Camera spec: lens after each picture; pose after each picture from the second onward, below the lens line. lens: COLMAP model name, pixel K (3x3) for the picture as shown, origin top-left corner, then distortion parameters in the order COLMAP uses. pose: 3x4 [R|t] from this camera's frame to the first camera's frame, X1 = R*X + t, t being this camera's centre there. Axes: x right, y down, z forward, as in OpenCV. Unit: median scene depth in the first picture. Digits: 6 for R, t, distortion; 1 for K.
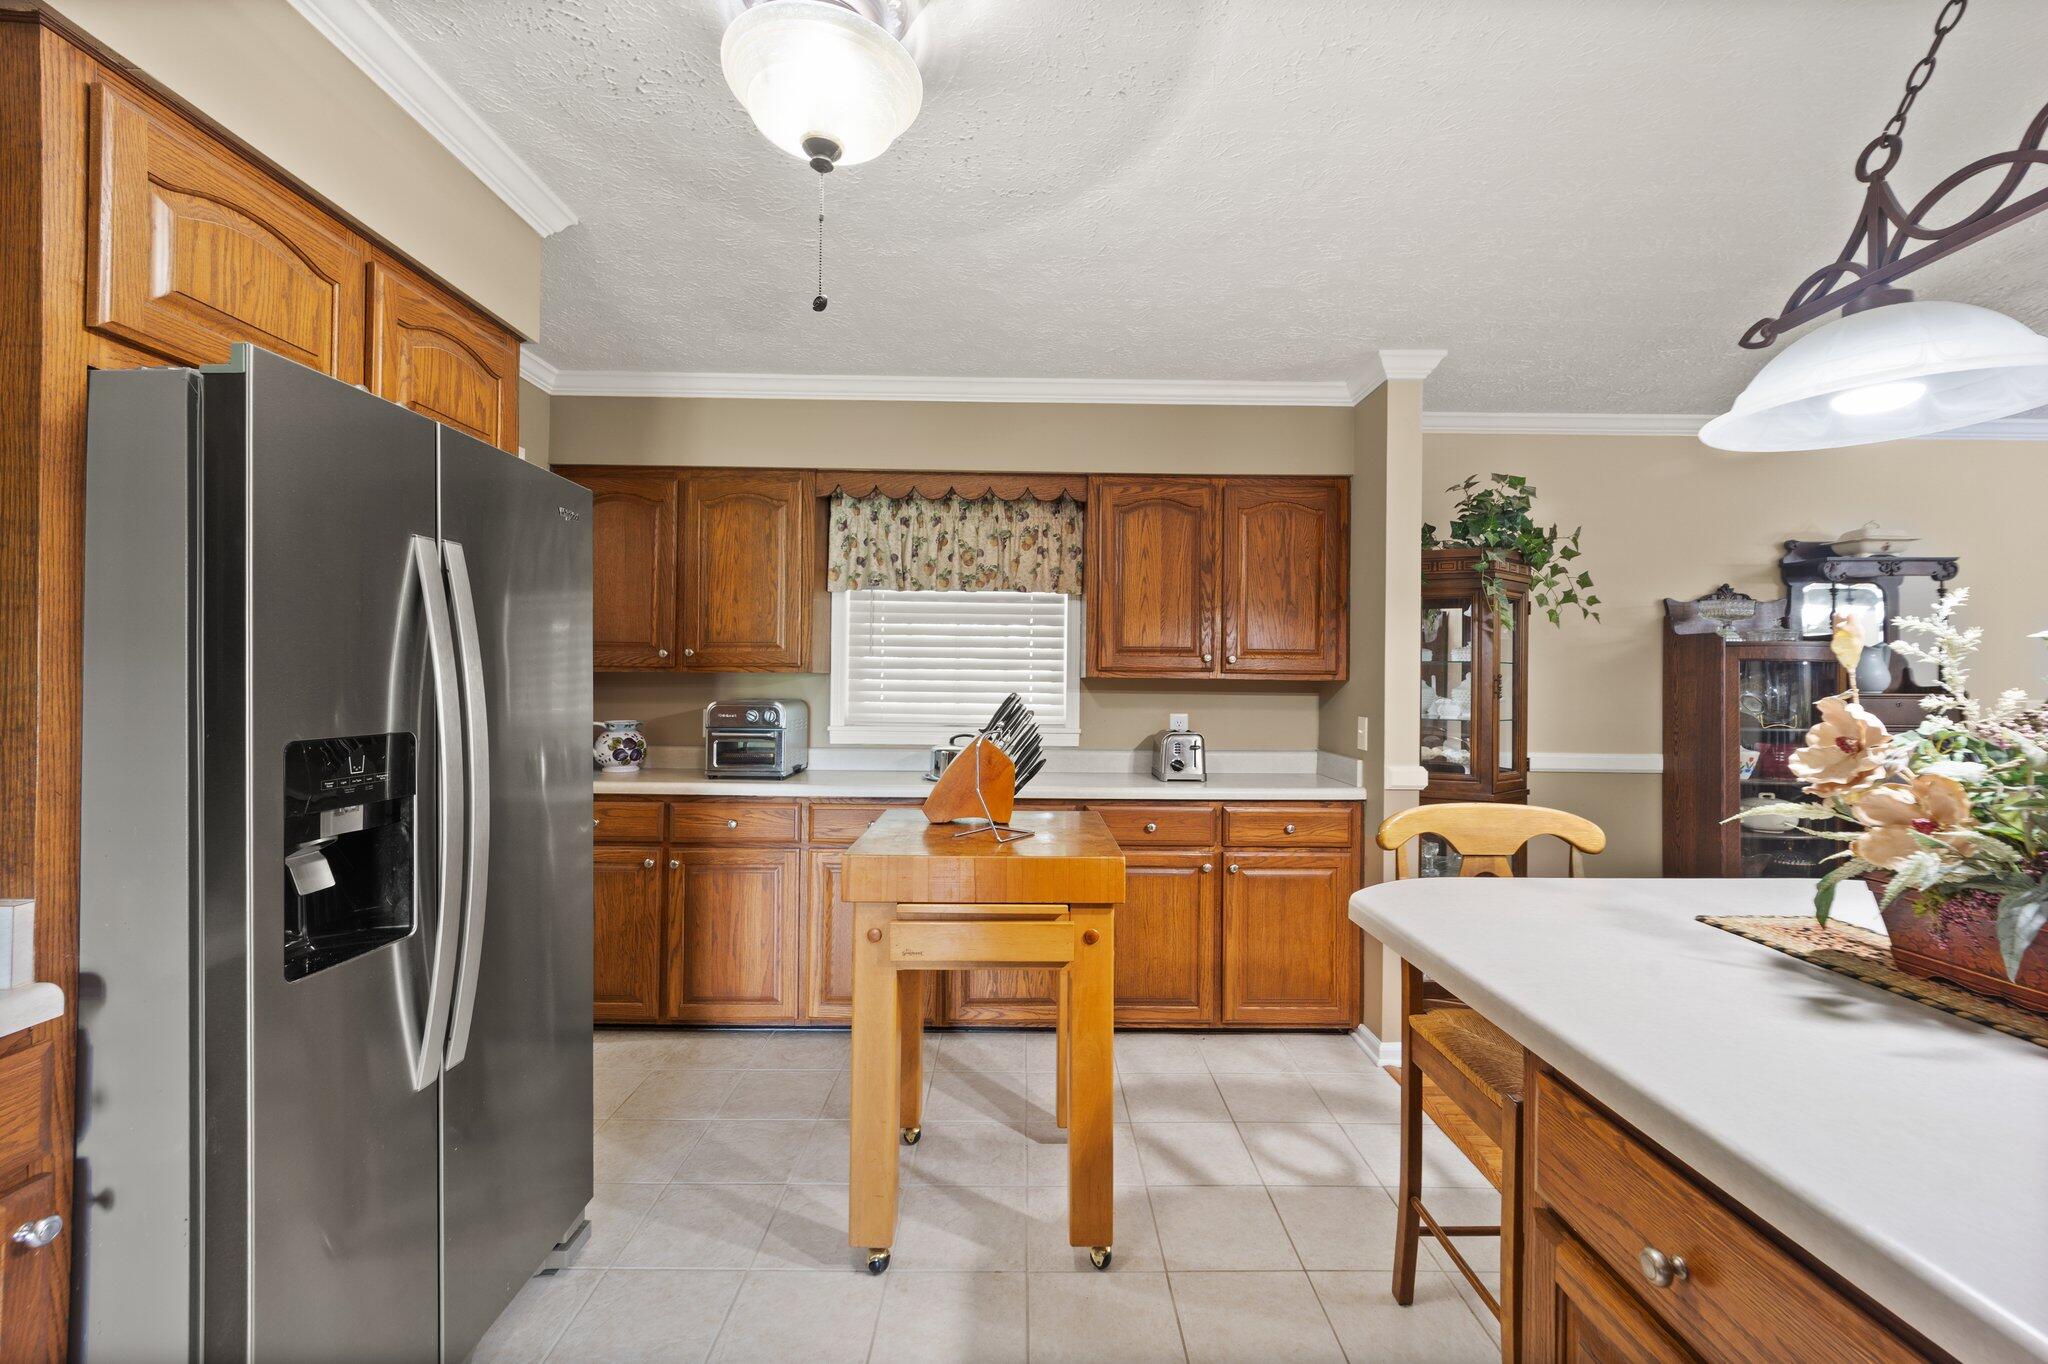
lens RADIAL K [[830.3, 0, 1031.3], [0, 830.3, 670.4], [0, 0, 1]] dist [0.004712, -0.002485]
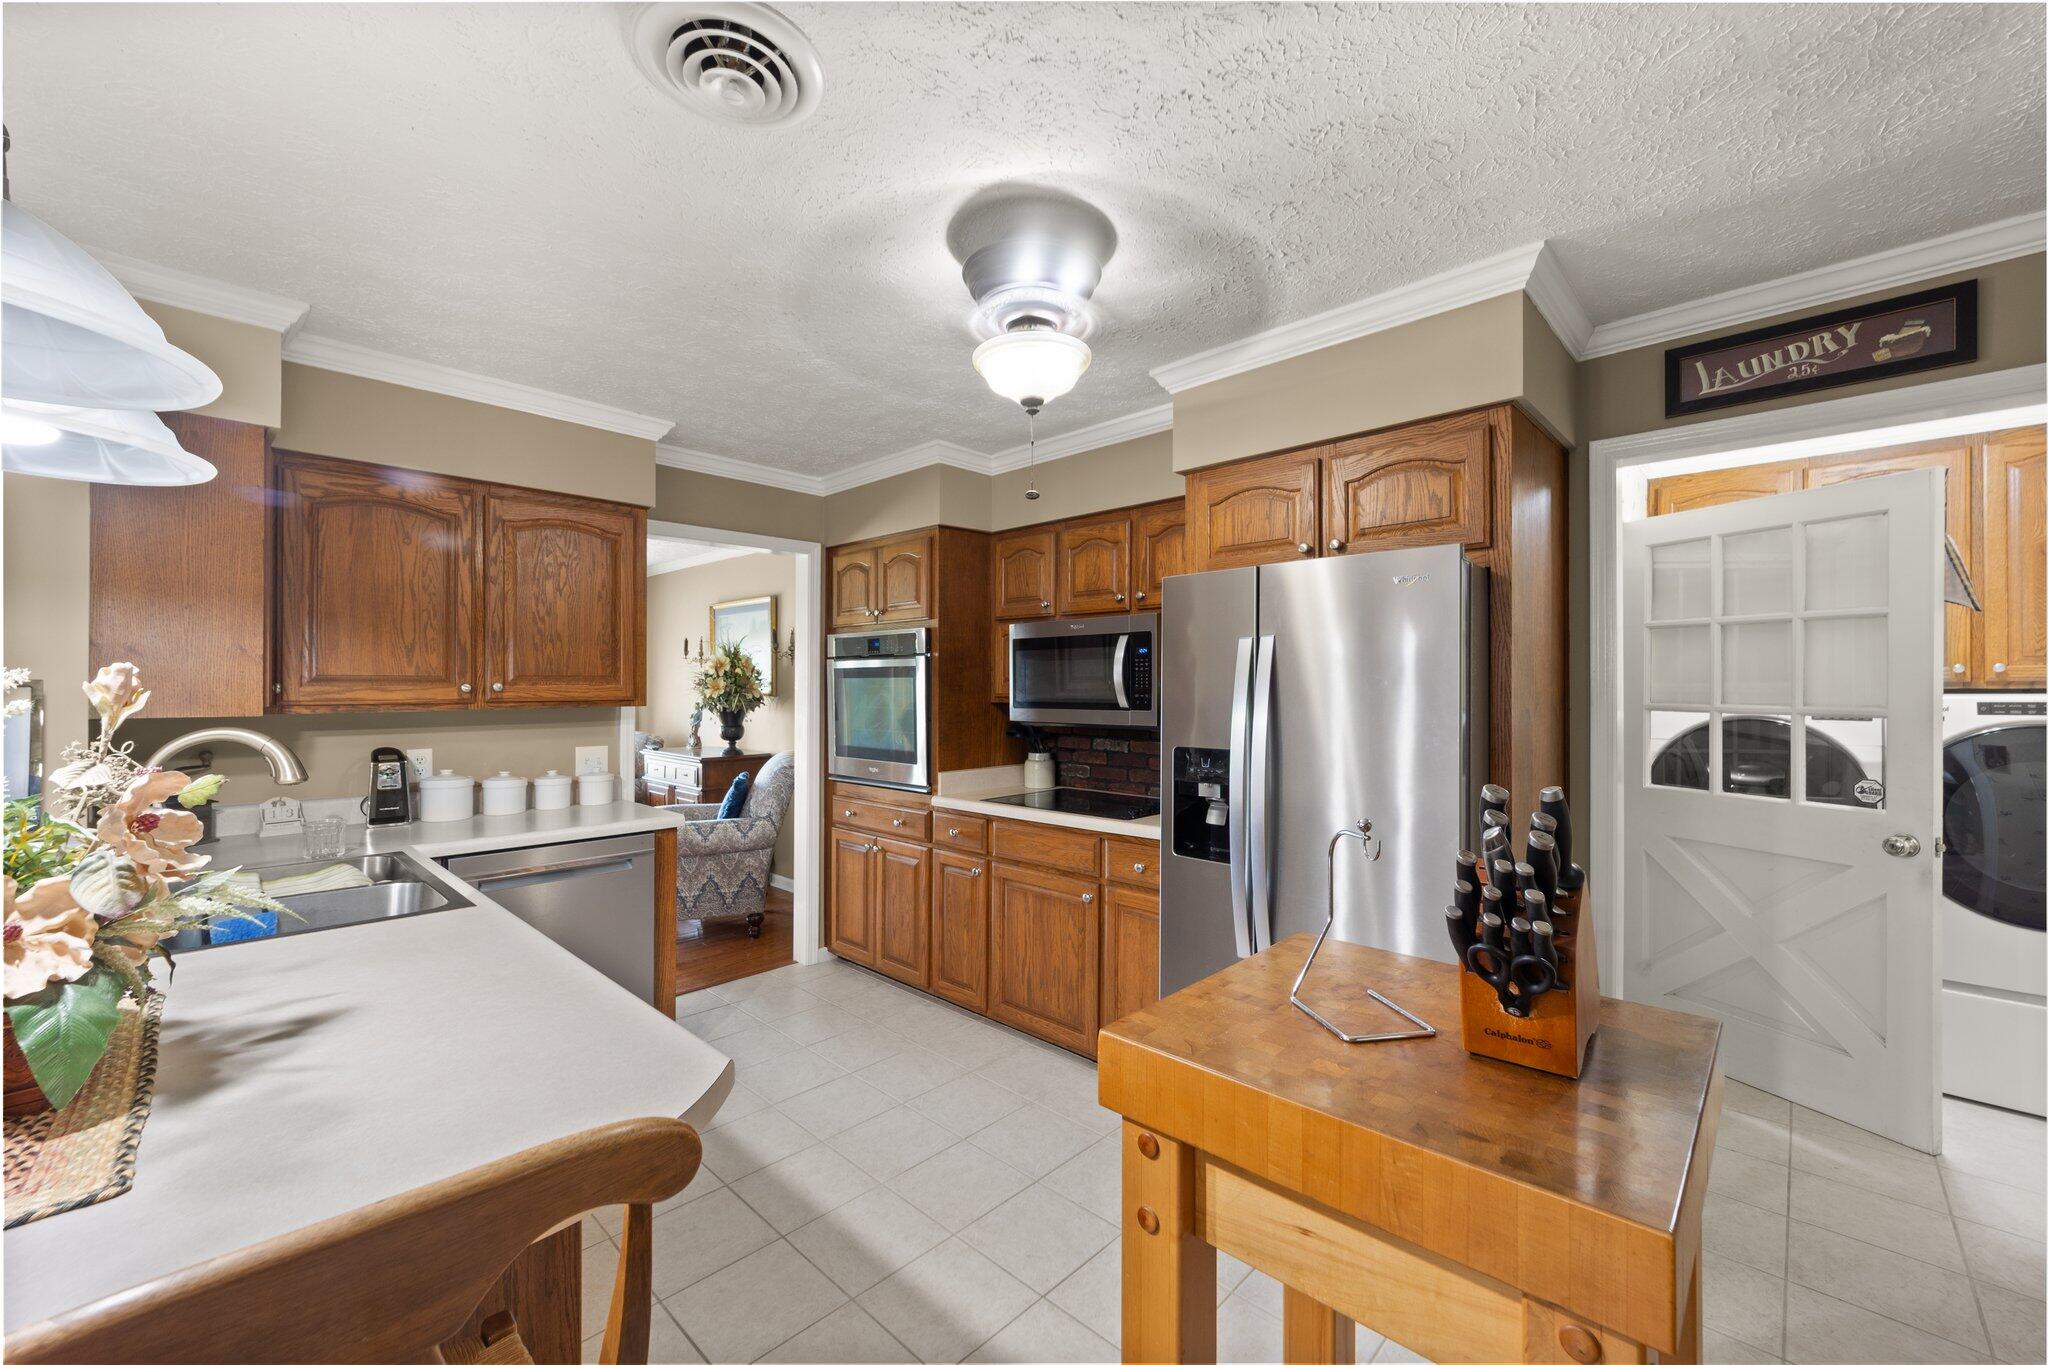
lens RADIAL K [[830.3, 0, 1030.2], [0, 830.3, 679.0], [0, 0, 1]] dist [0.004712, -0.002485]
pose [[-0.704259, -0.019580, -0.709673, 0.366133], [0.001252, 0.999584, -0.028821, -0.011599], [0.709942, -0.021186, -0.703942, 0.862935]]
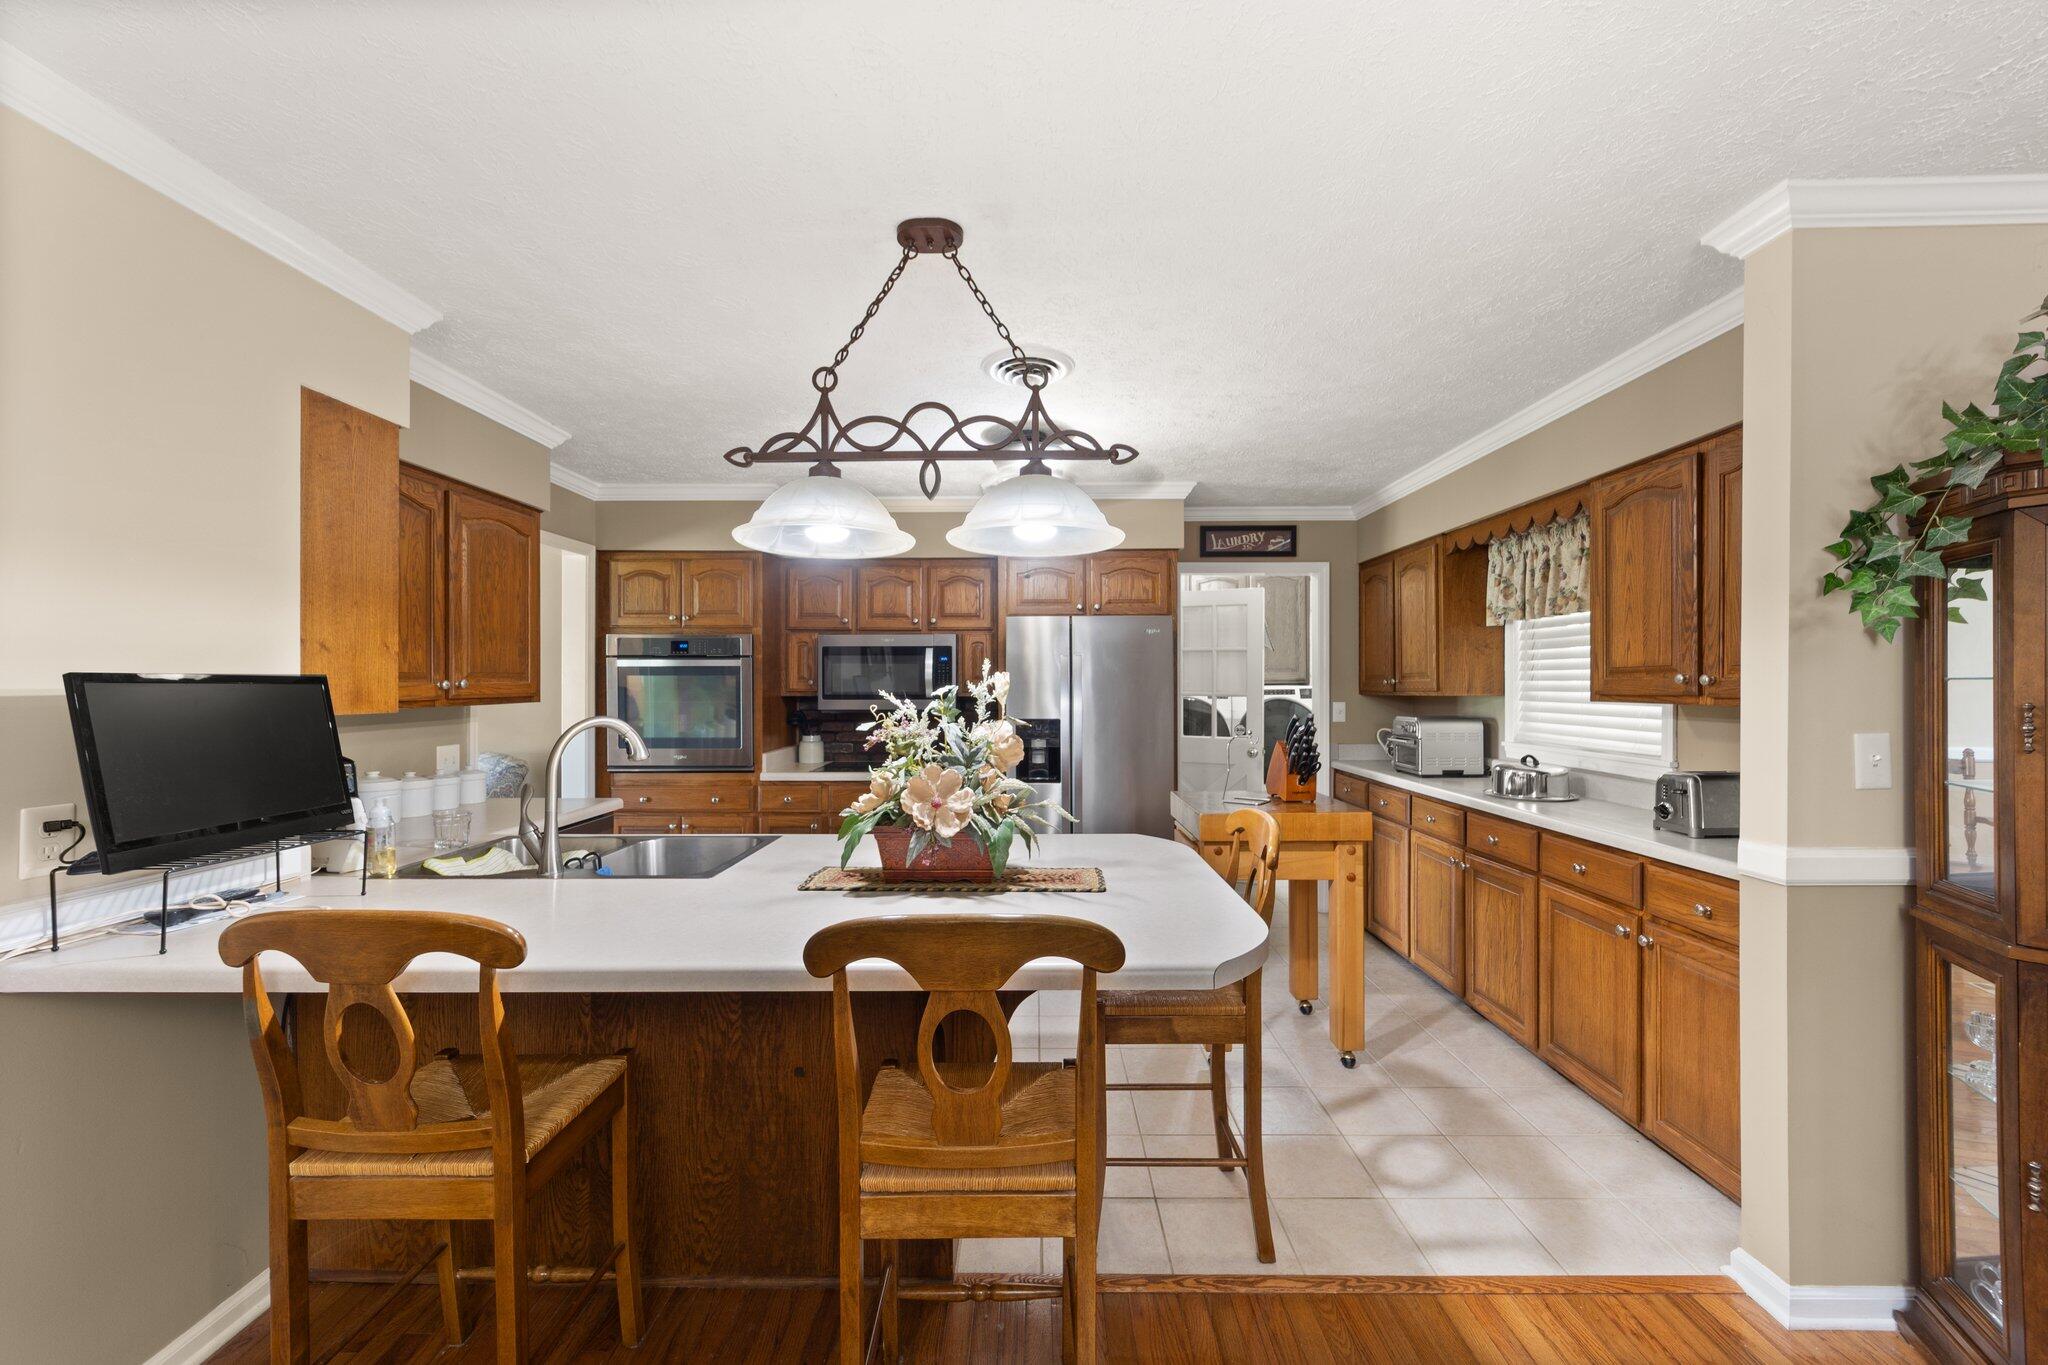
lens RADIAL K [[830.3, 0, 1023.2], [0, 830.3, 686.3], [0, 0, 1]] dist [0.004712, -0.002485]
pose [[-0.021072, -0.009468, -0.999733, 1.063825], [0.013961, 0.999855, -0.009764, -0.009374], [0.999680, -0.014163, -0.020936, 0.417547]]
